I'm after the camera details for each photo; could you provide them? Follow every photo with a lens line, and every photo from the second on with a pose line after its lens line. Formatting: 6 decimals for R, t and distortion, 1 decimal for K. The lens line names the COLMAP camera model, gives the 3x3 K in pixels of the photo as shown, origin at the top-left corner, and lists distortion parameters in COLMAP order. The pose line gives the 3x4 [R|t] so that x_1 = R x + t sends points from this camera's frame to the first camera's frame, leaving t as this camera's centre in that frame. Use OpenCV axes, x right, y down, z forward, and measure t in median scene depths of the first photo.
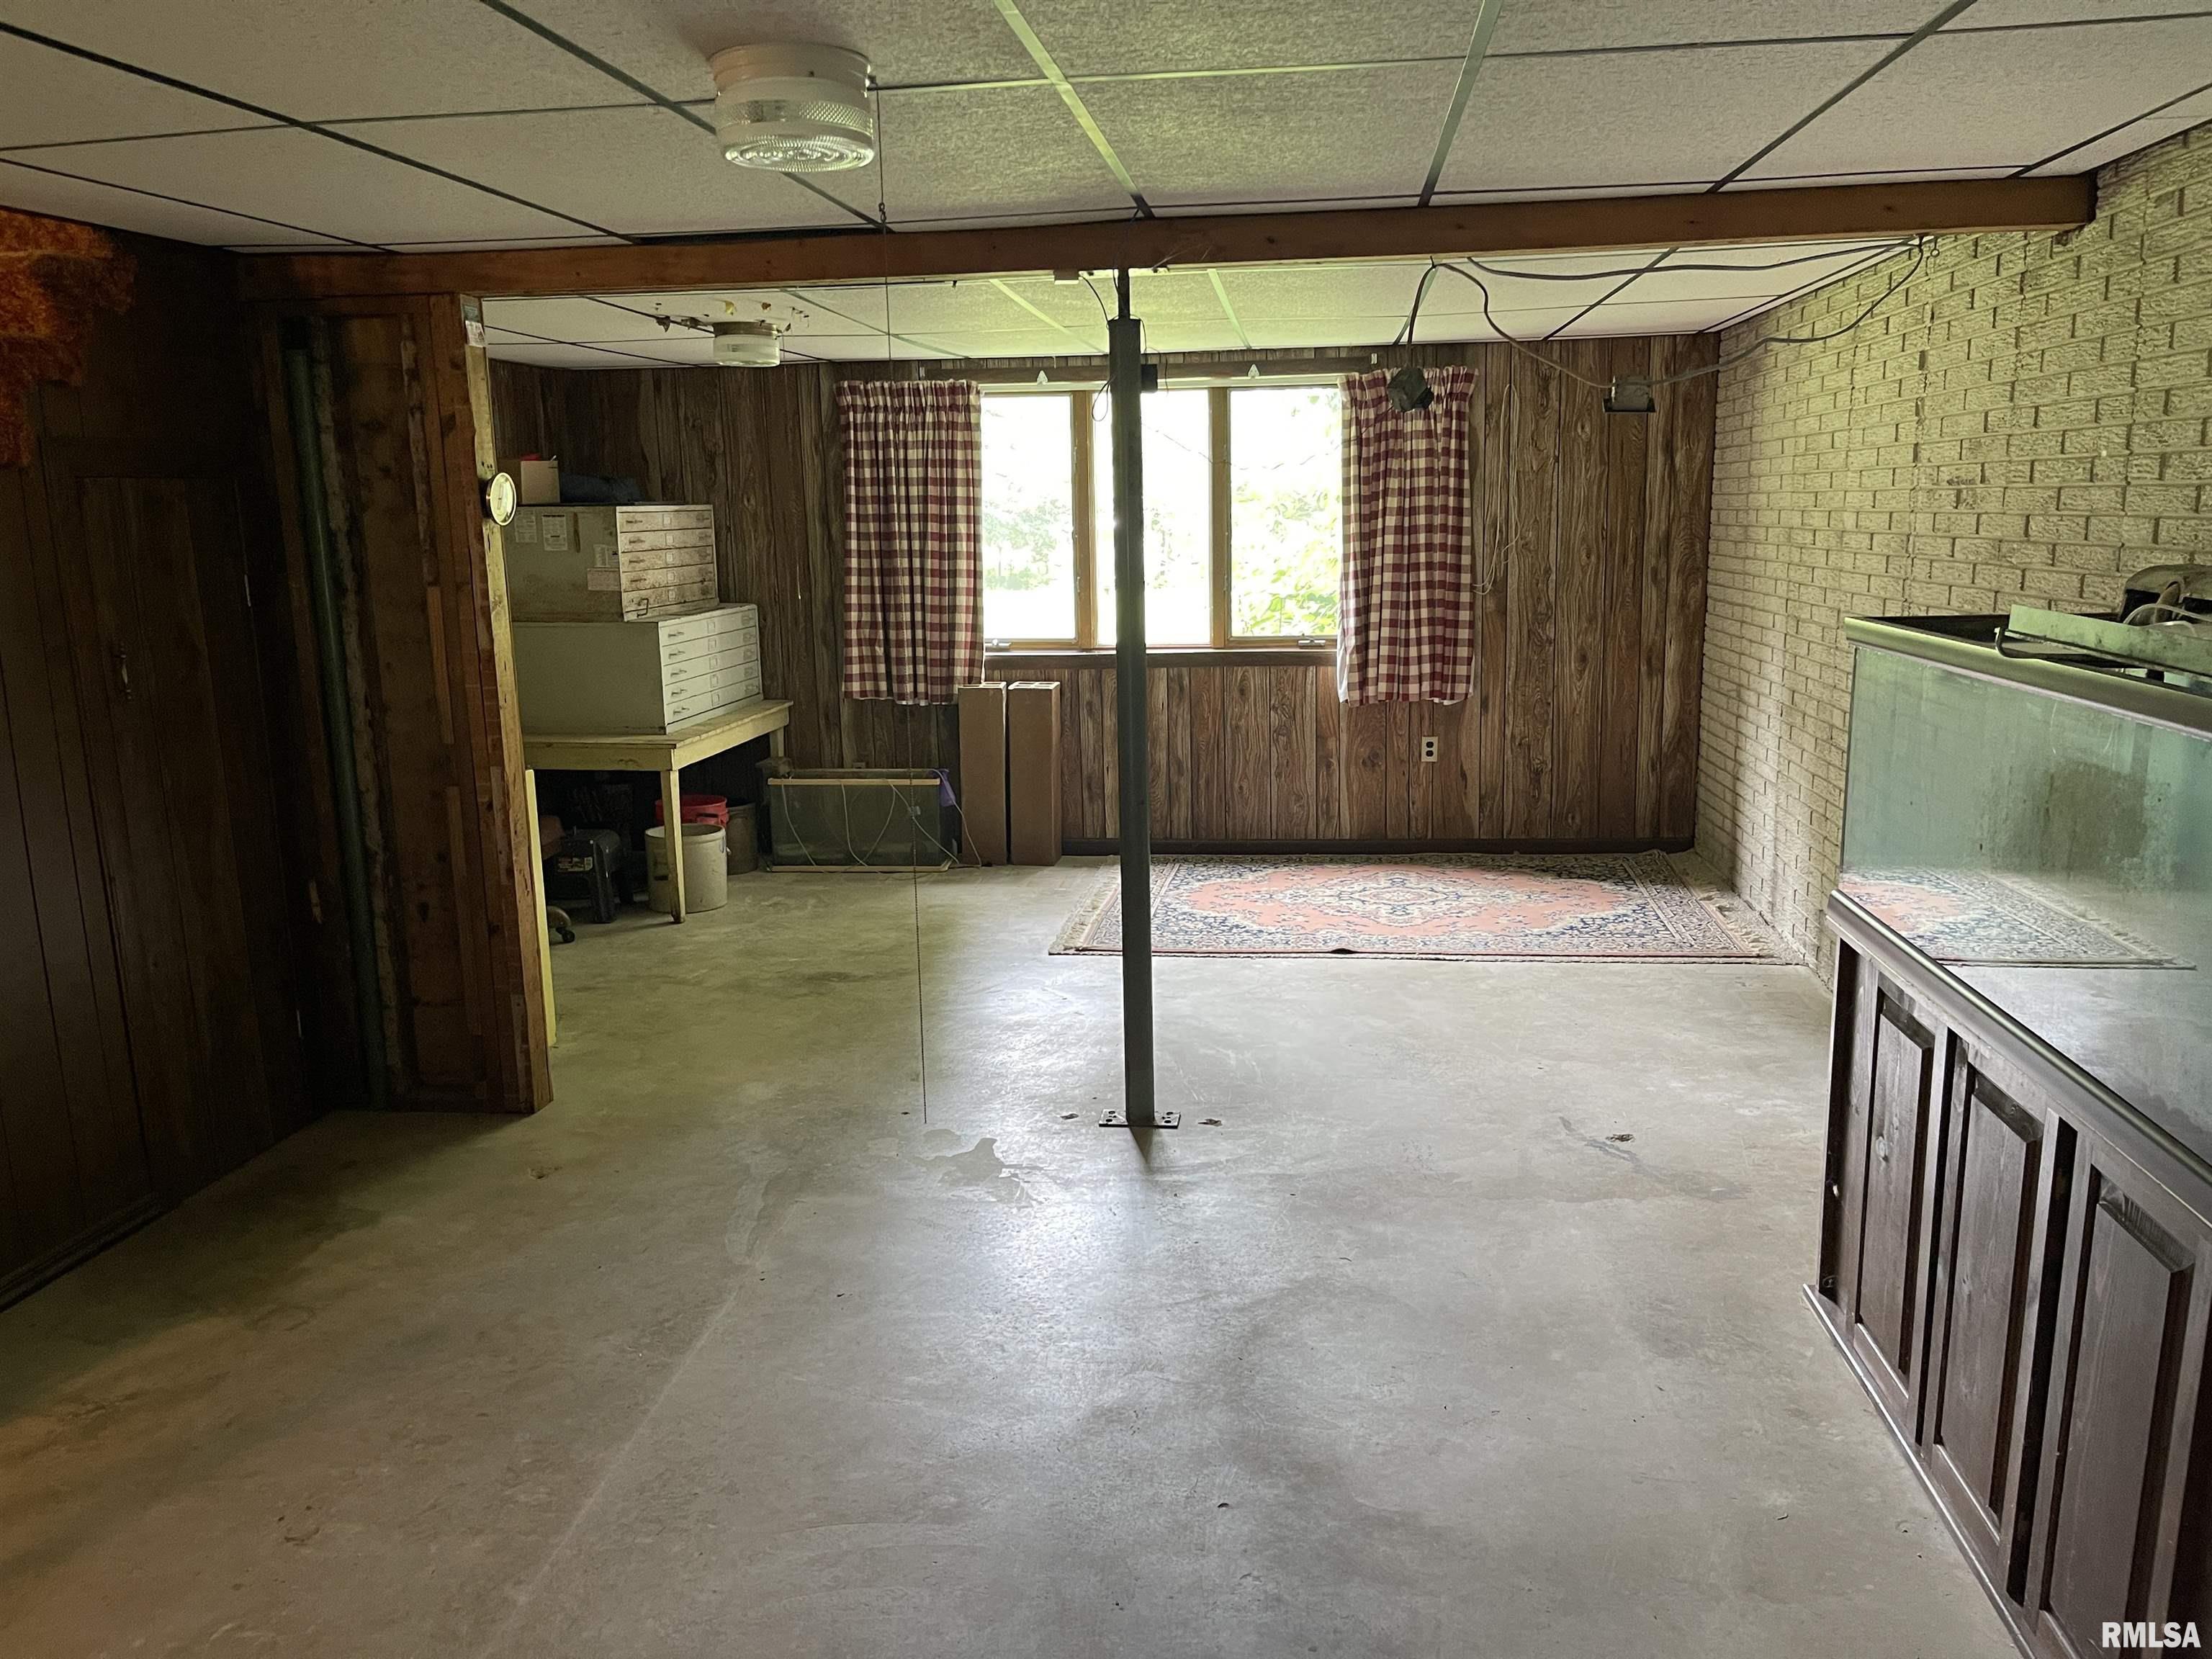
lens RADIAL K [[1664.5, 0, 1103.2], [0, 1664.5, 837.9], [0, 0, 1]] dist [0.052481, -0.080603]
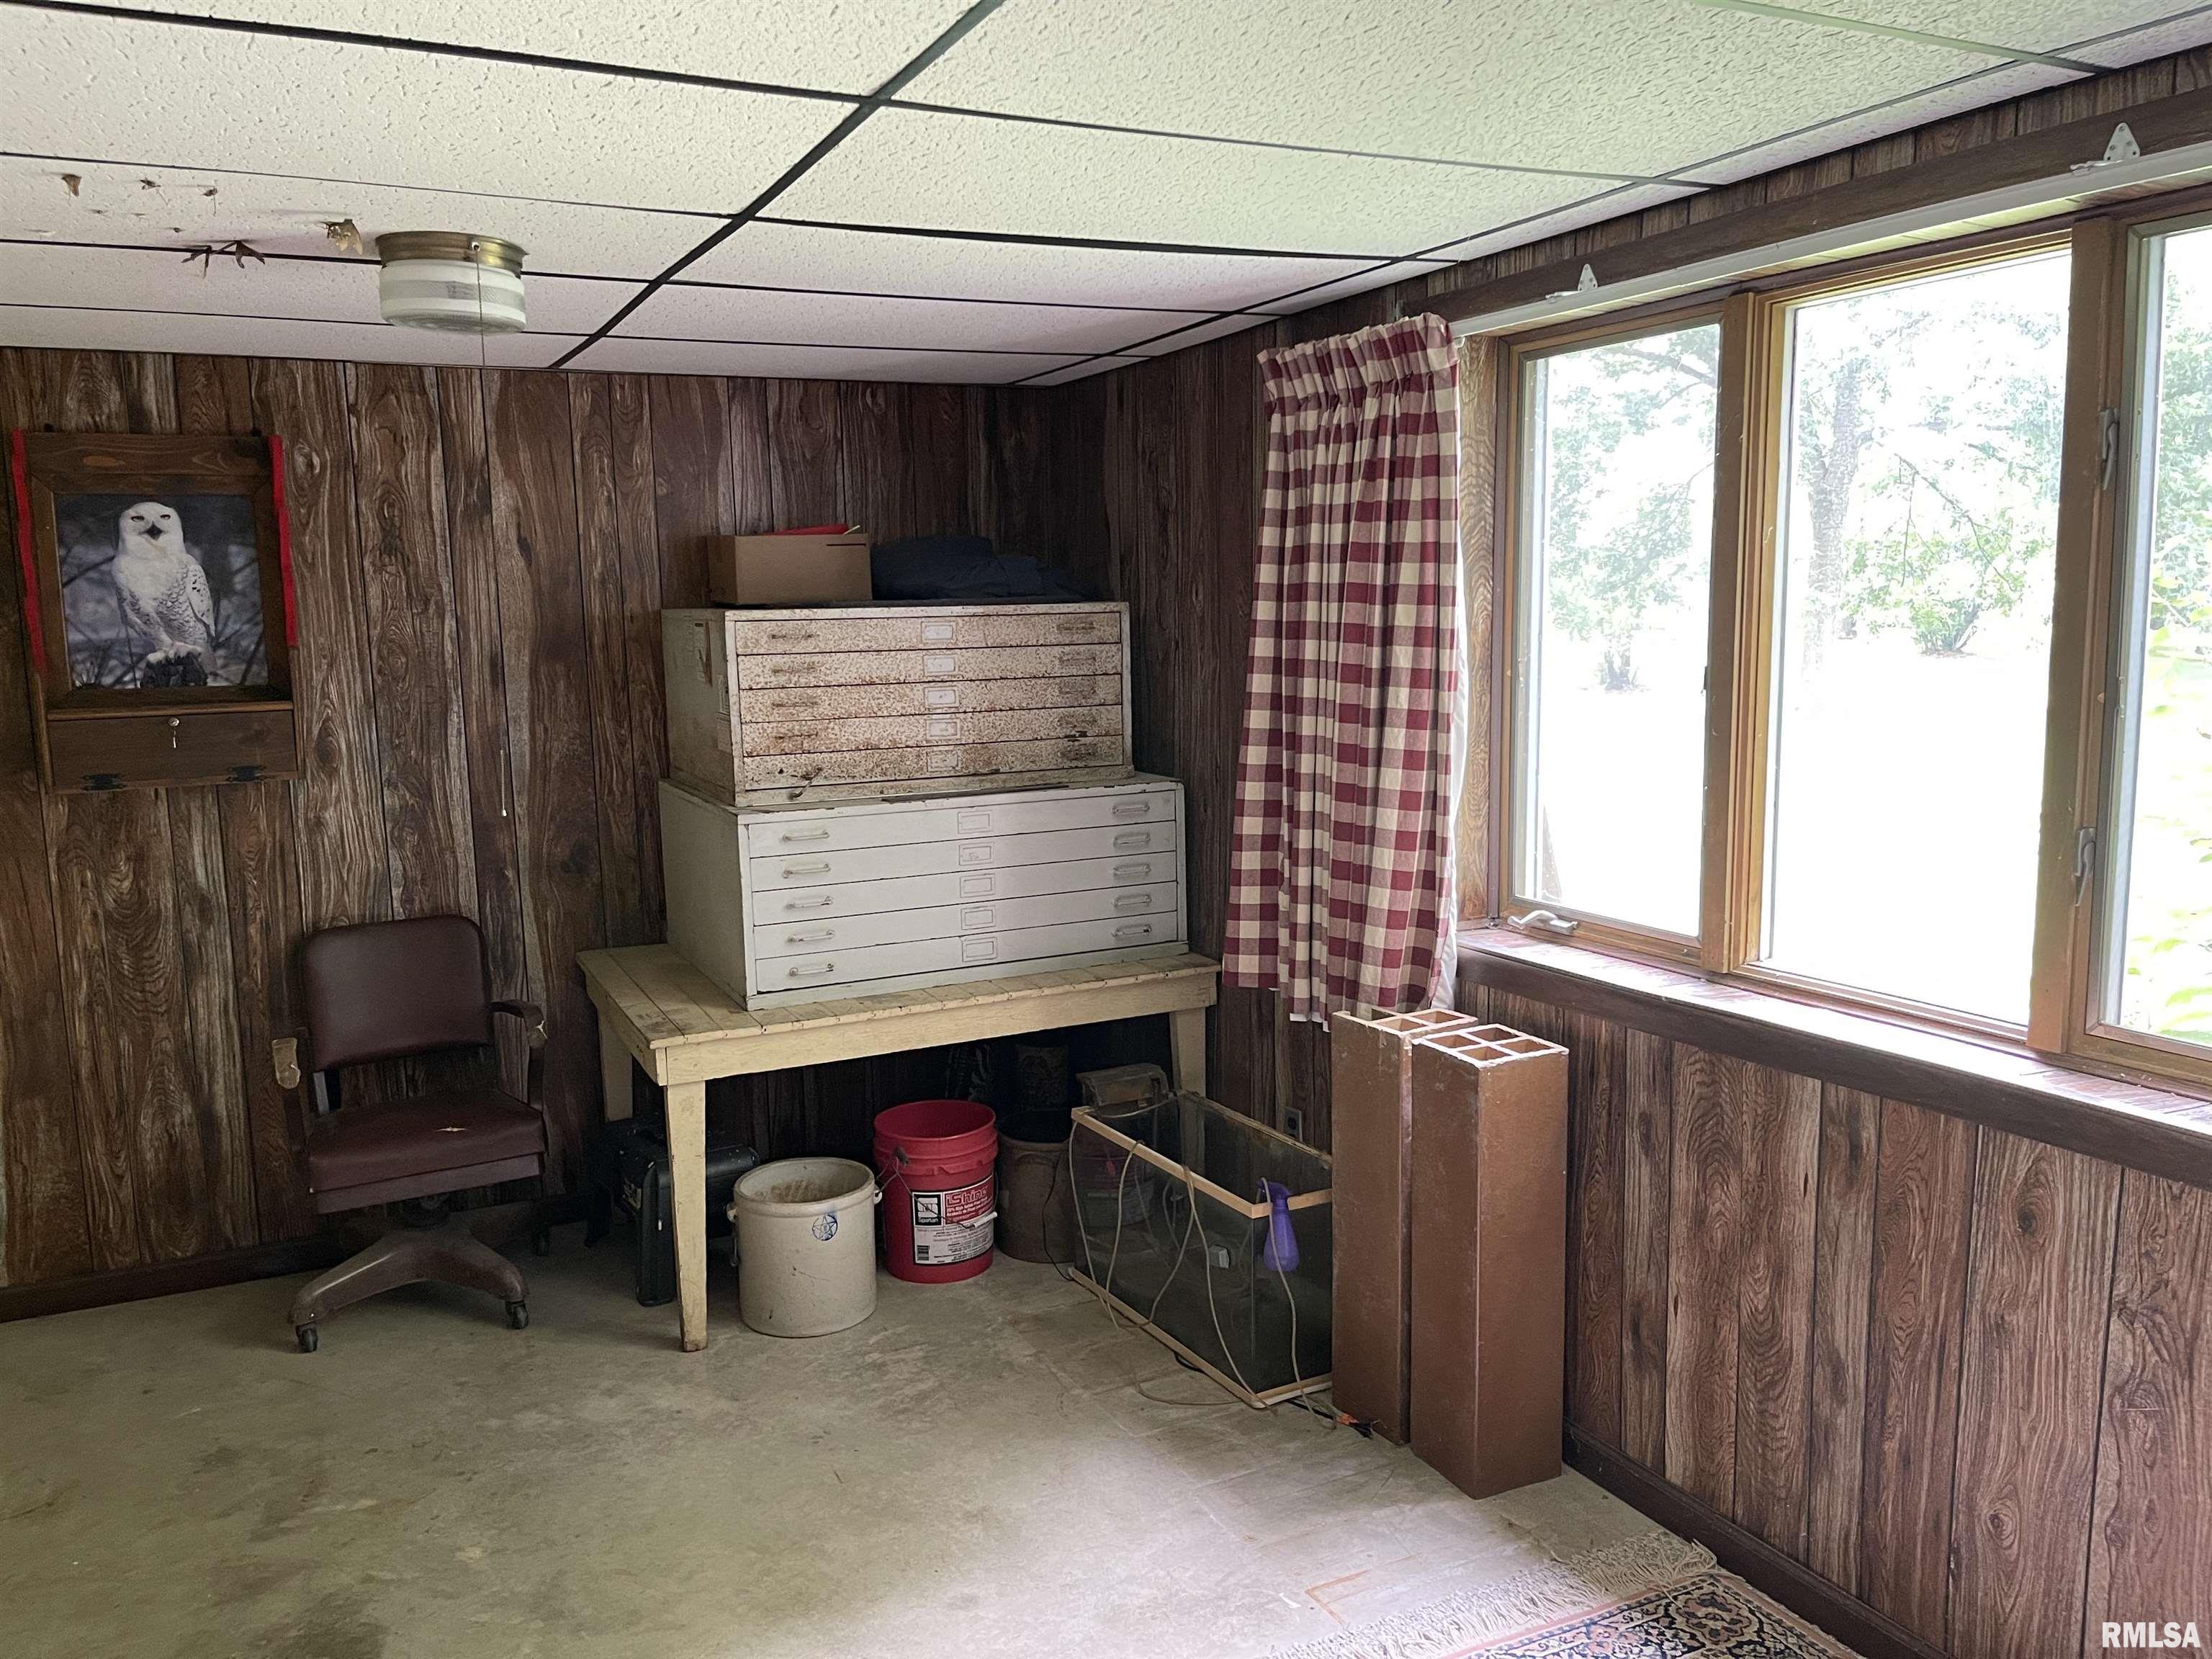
lens RADIAL K [[1664.5, 0, 1105.8], [0, 1664.5, 826.9], [0, 0, 1]] dist [0.052481, -0.080603]
pose [[0.555114, 0.116043, -0.823640, 0.232080], [-0.150997, 0.987826, 0.037407, -0.143619], [0.817954, 0.103602, 0.565879, 0.681515]]
